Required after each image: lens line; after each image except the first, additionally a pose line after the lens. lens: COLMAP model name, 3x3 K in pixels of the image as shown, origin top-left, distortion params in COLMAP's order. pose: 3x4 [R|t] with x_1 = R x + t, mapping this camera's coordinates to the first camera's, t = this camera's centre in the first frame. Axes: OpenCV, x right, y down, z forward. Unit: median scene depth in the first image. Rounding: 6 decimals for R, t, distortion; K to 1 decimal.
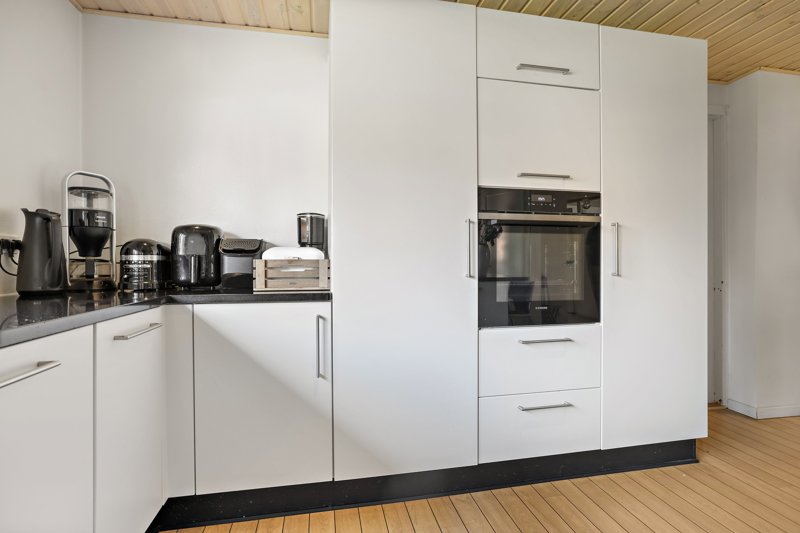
lens RADIAL K [[400.5, 0, 401.8], [0, 400.5, 261.5], [0, 0, 1]] dist [-0.012771, 0.004905]
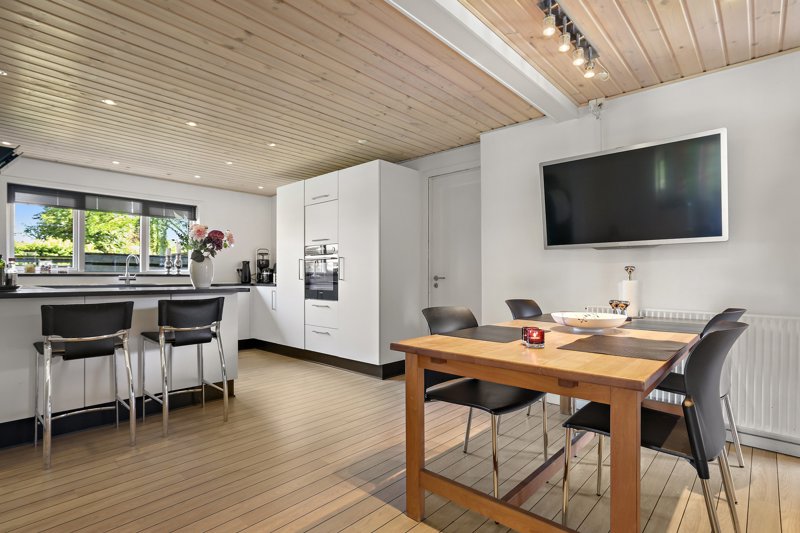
lens RADIAL K [[400.5, 0, 398.5], [0, 400.5, 272.4], [0, 0, 1]] dist [-0.012771, 0.004905]
pose [[0.581368, -0.006107, -0.813618, 2.723981], [-0.006612, 0.999903, -0.012230, 0.017354], [0.813614, 0.012490, 0.581271, -0.057287]]
